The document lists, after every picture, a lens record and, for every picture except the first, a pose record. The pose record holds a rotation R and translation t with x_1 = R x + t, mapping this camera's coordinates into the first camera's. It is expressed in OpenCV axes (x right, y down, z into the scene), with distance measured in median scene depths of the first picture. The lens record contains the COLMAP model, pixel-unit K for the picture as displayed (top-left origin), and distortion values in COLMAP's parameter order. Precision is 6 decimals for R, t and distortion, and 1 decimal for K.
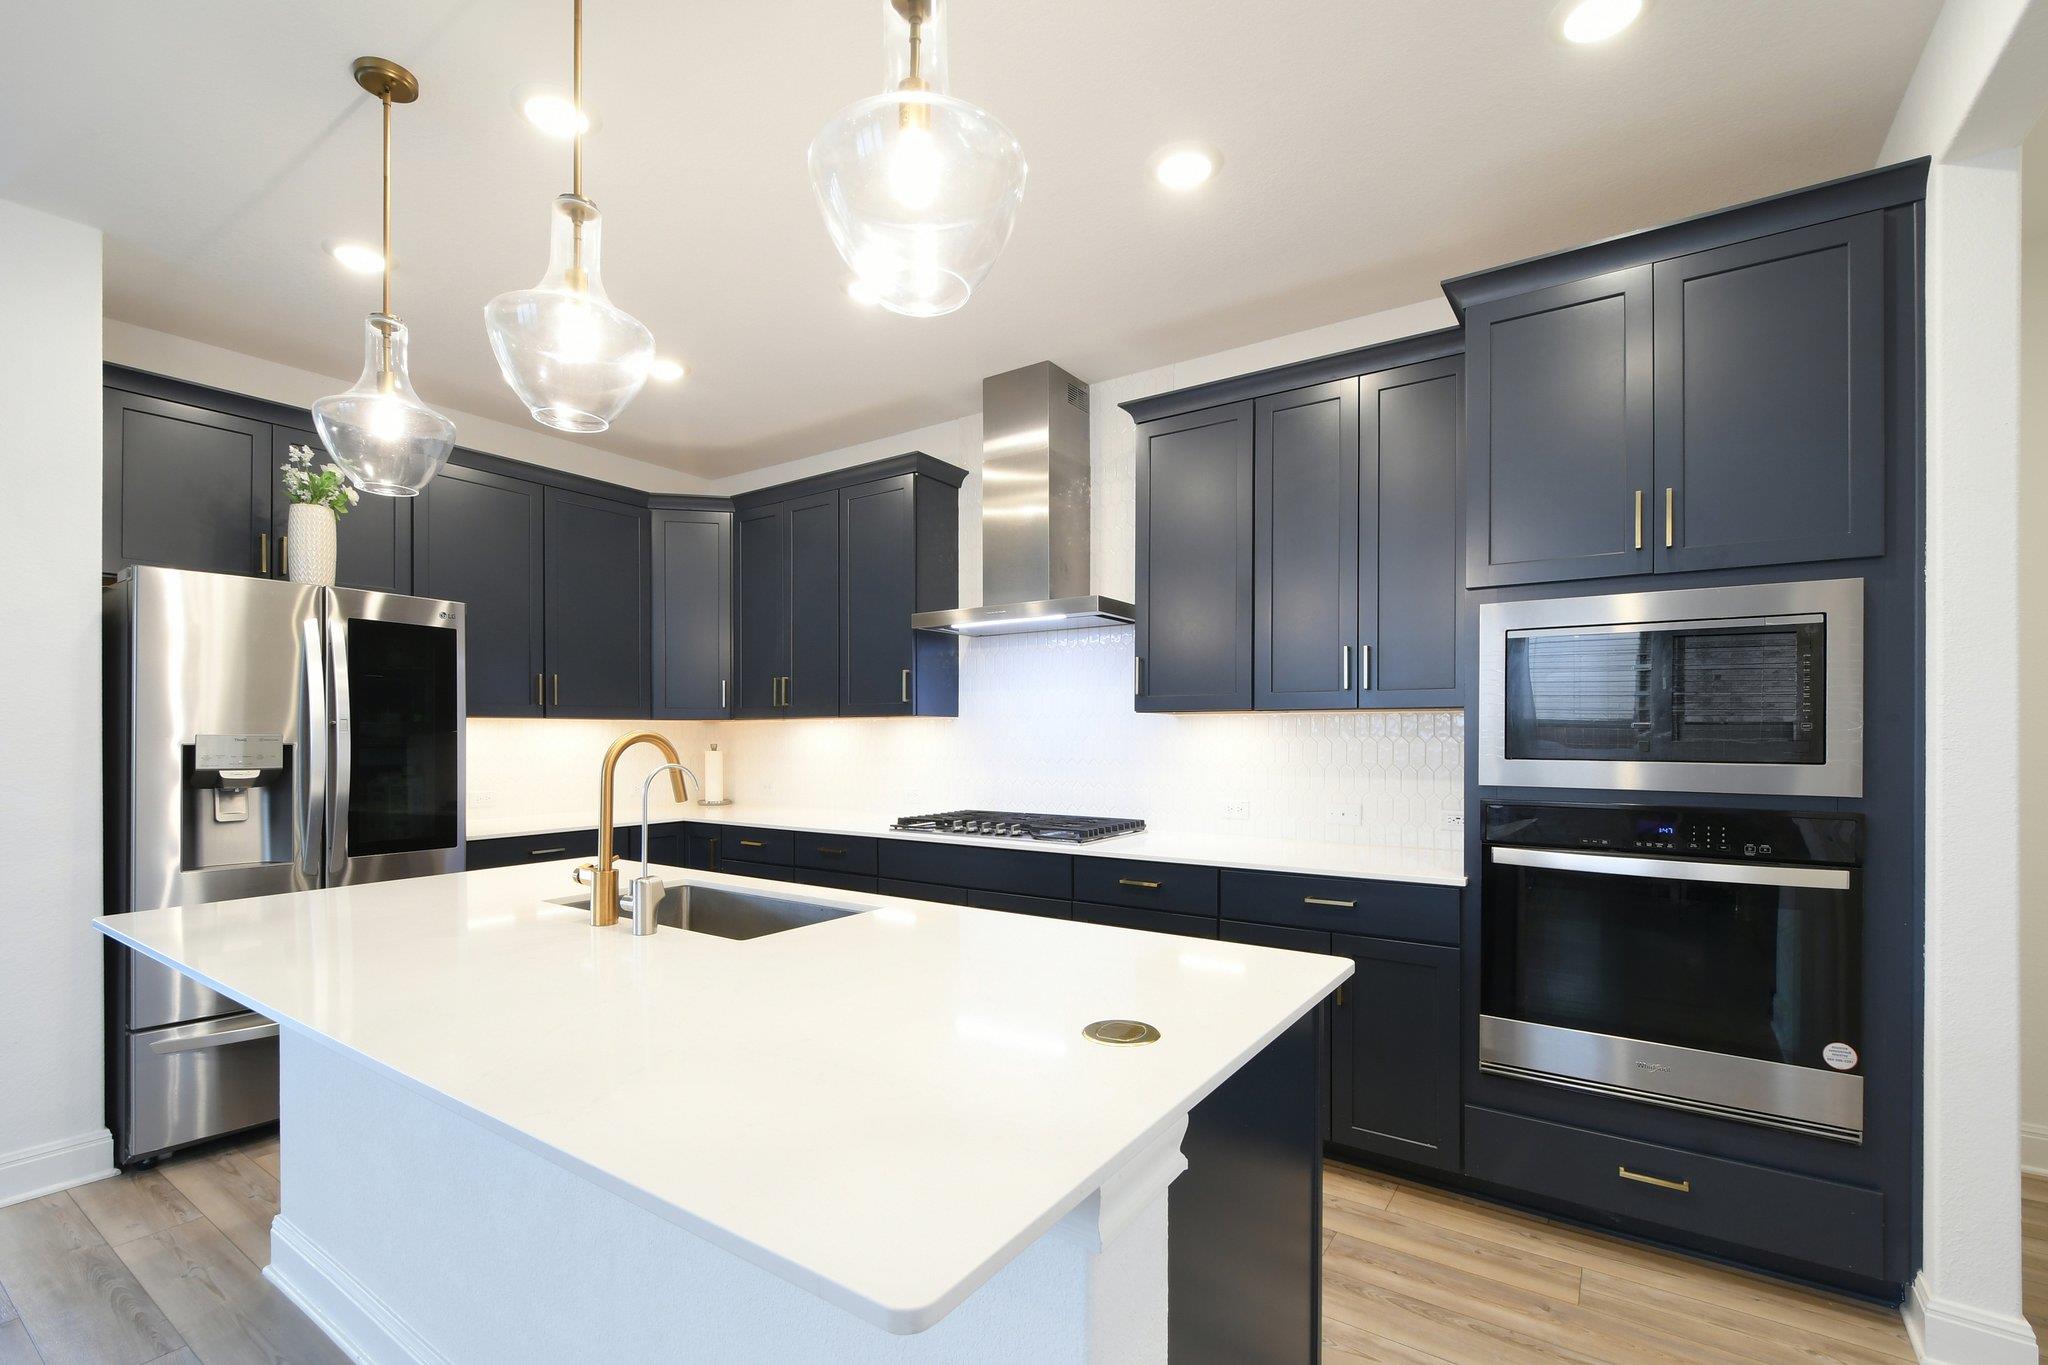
lens RADIAL K [[911.9, 0, 1032.2], [0, 911.9, 737.0], [0, 0, 1]] dist [-0.003365, -0.000140]
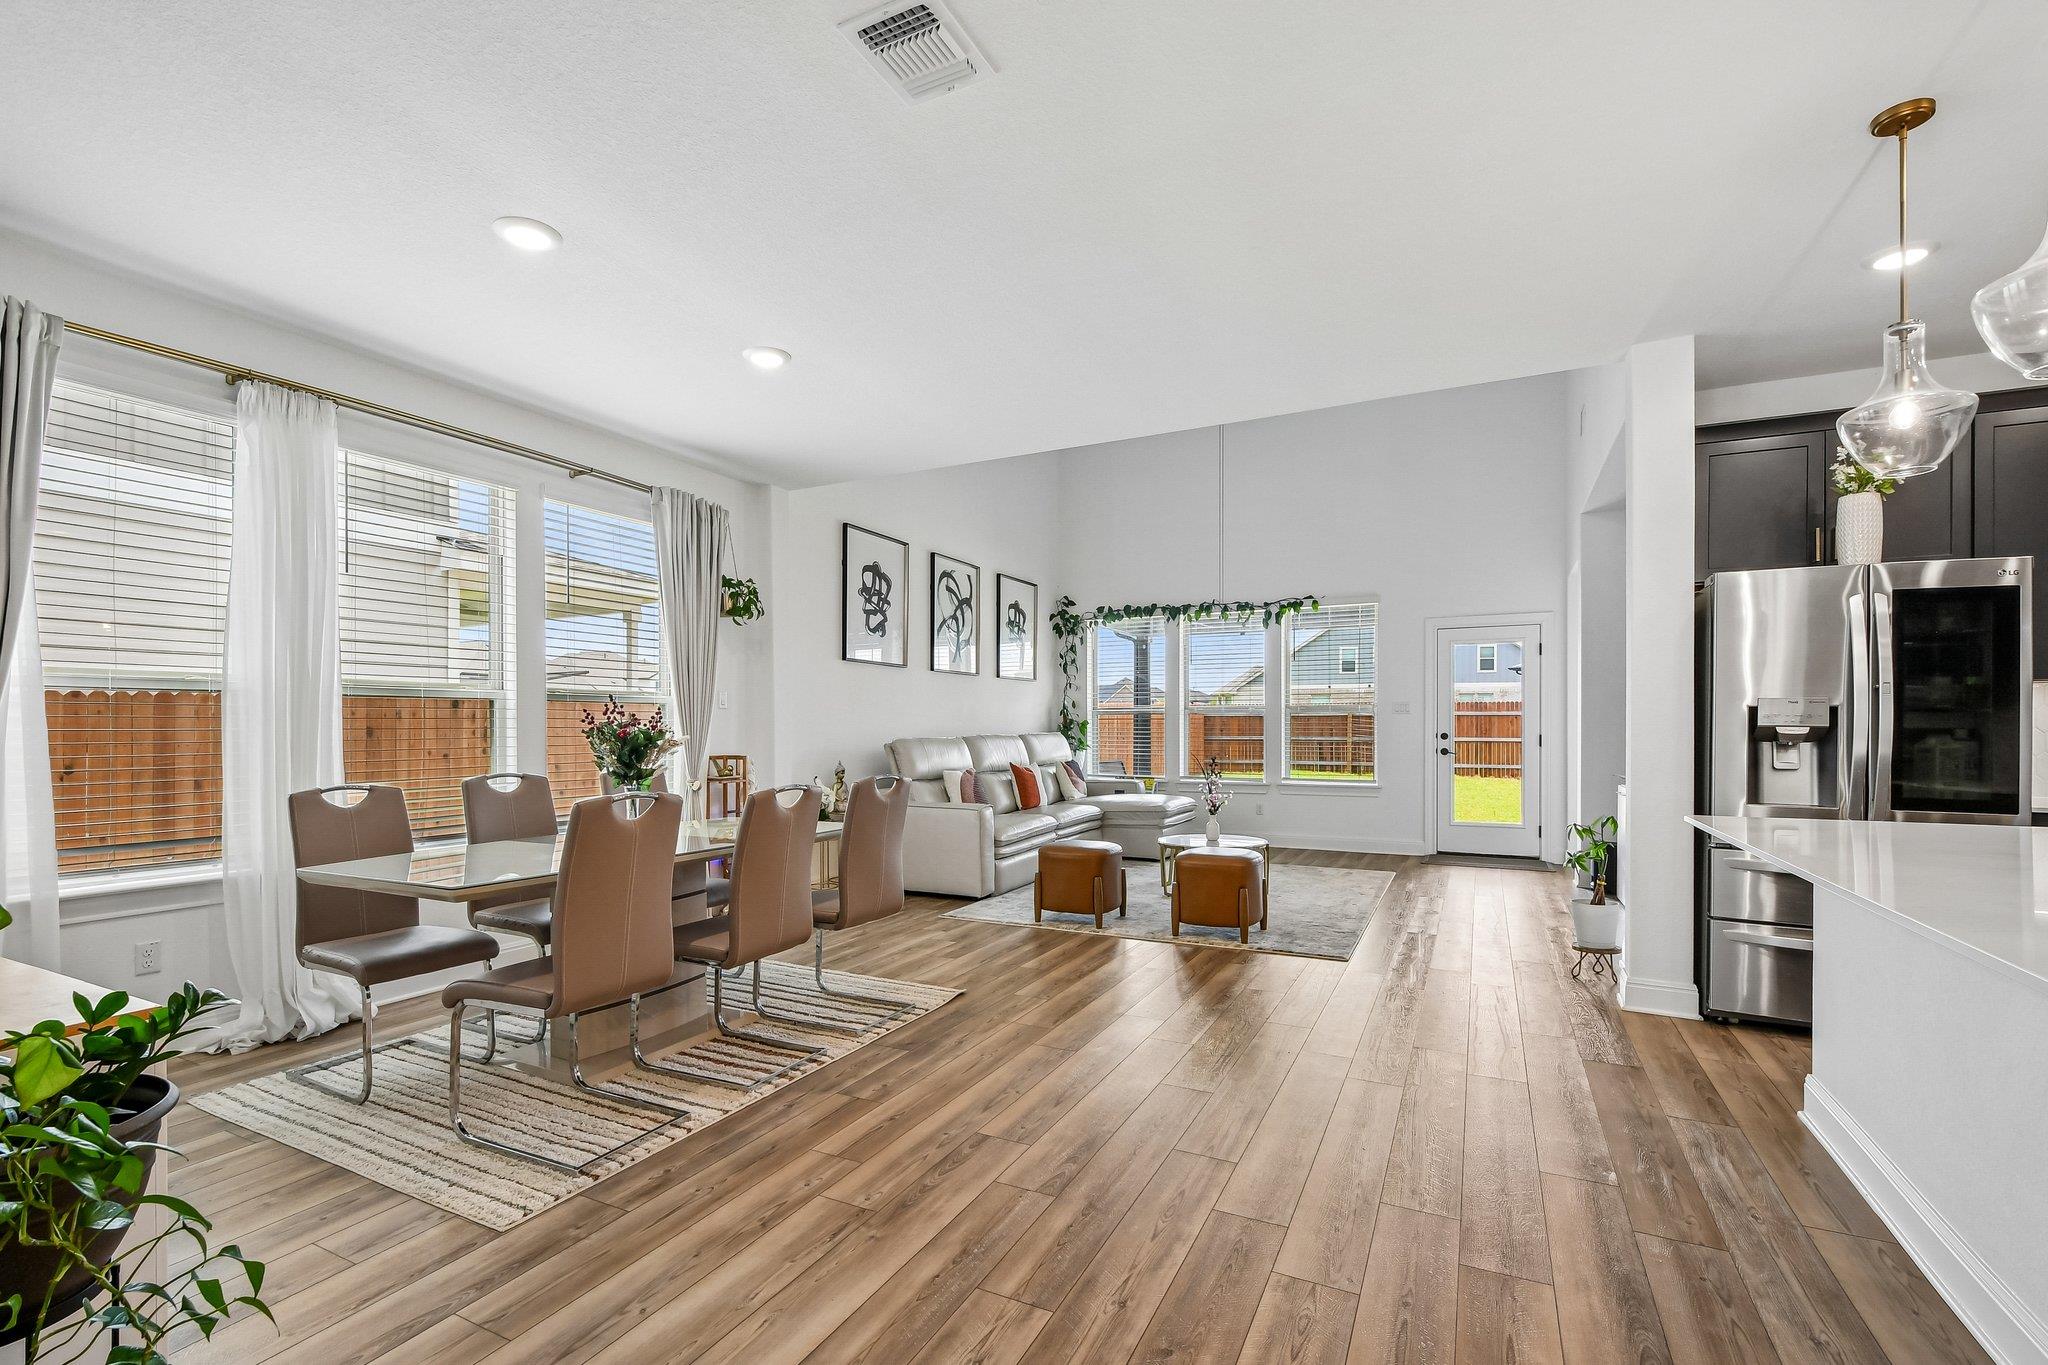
lens RADIAL K [[906.2, 0, 1025.3], [0, 906.2, 726.6], [0, 0, 1]] dist [-0.005637, -0.000947]
pose [[0.130160, 0.004628, -0.991482, 0.199864], [-0.004531, 0.999981, 0.004073, 0.036379], [0.991483, 0.003962, 0.130178, -0.182761]]
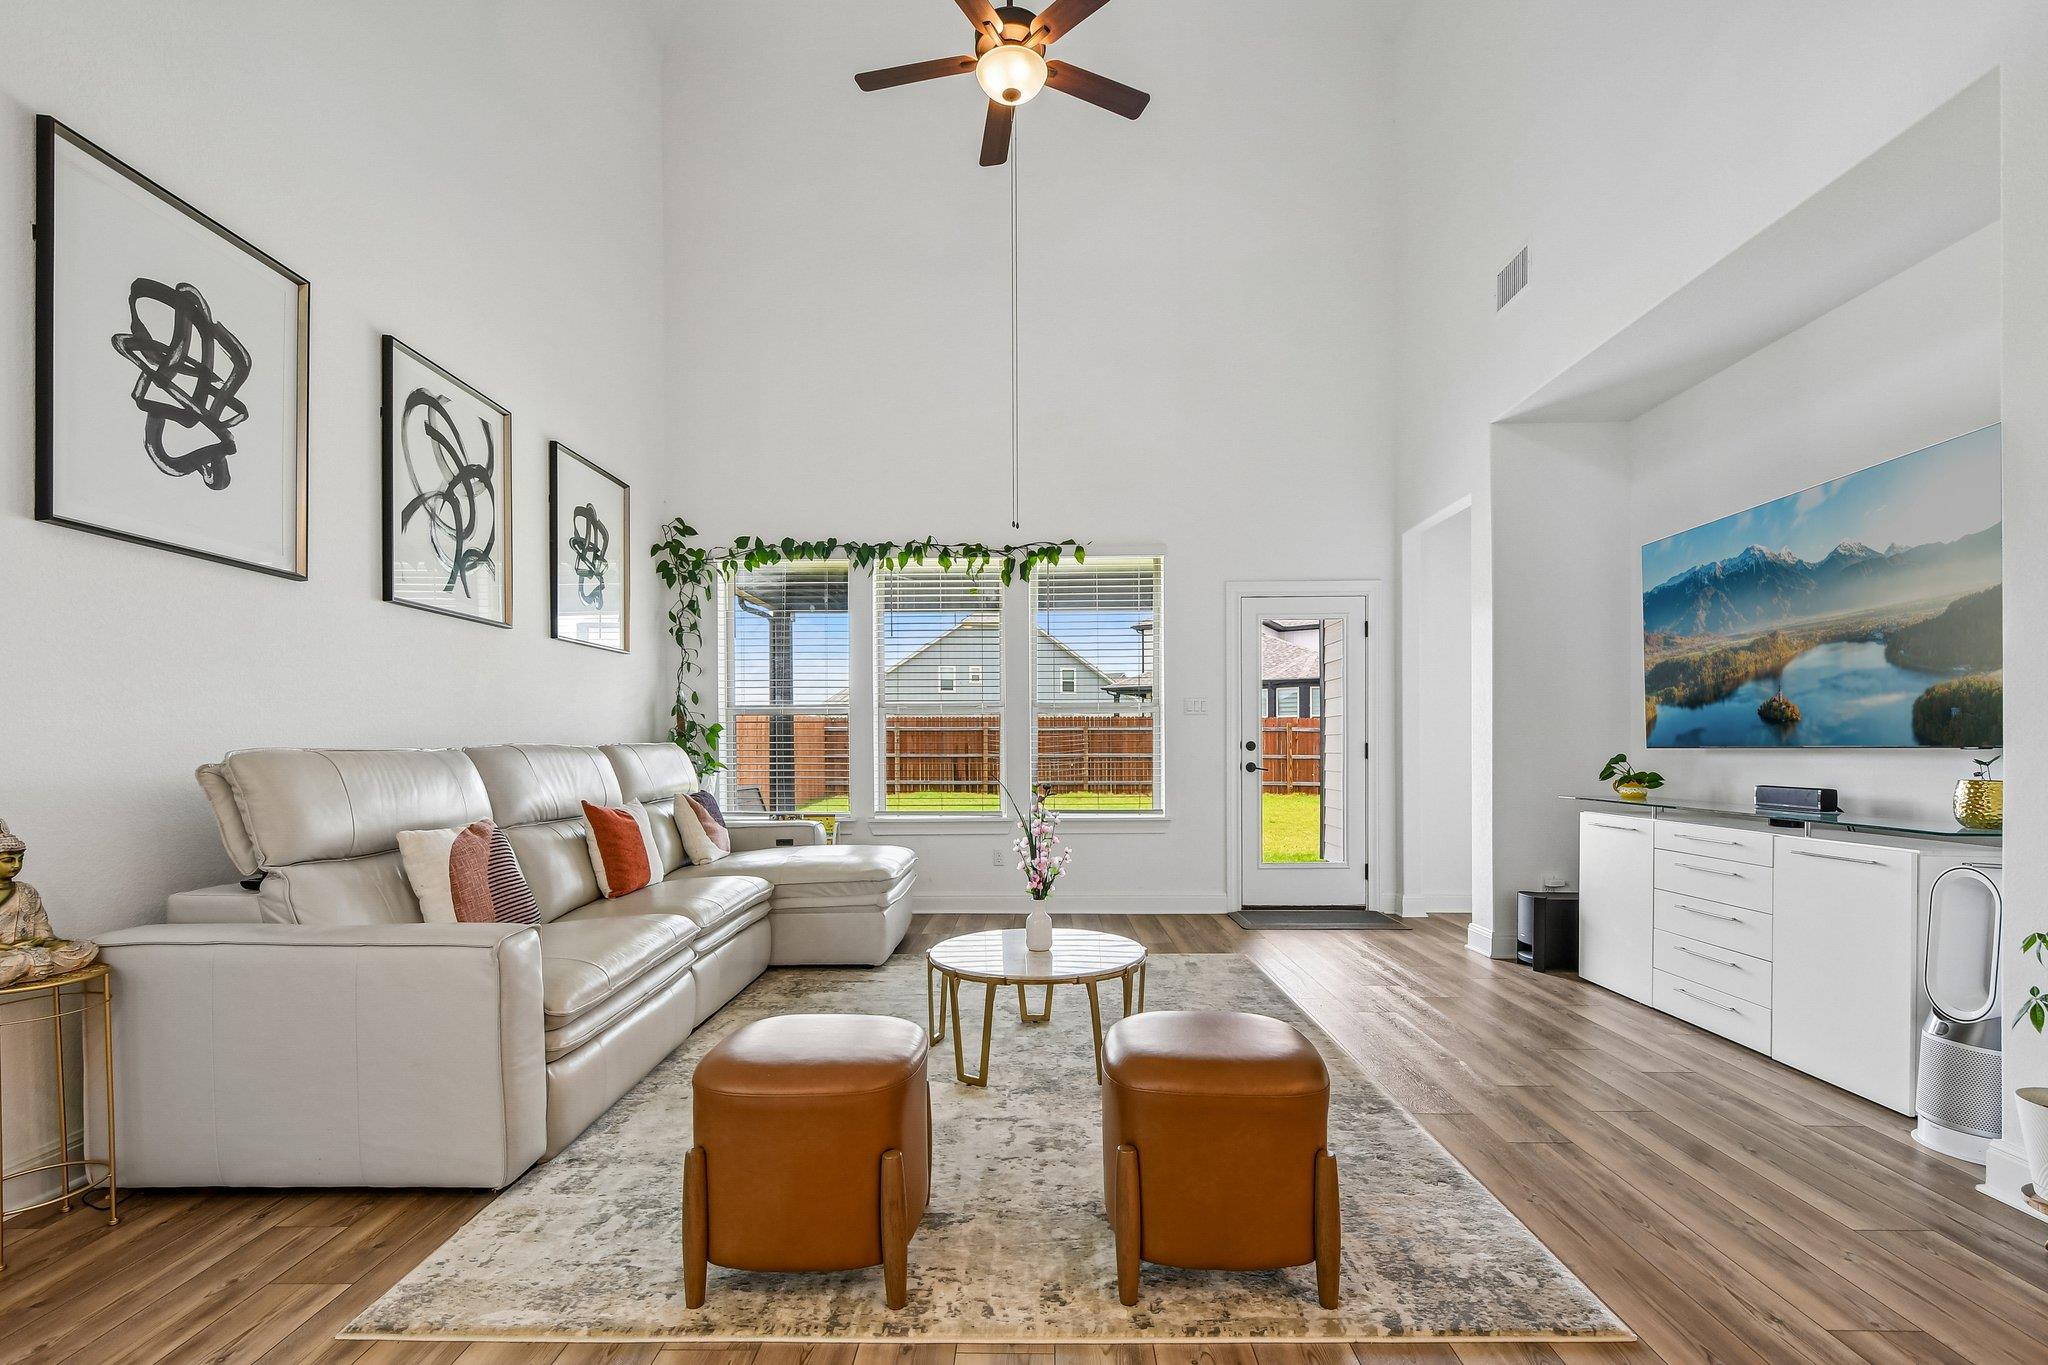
lens RADIAL K [[889.1, 0, 993.3], [0, 889.1, 750.4], [0, 0, 1]] dist [0.041309, -0.028001]
pose [[0.526817, 0.013088, -0.849878, -1.132558], [-0.006537, 0.999914, 0.011346, 0.061395], [0.849954, -0.000422, 0.526857, -0.047505]]
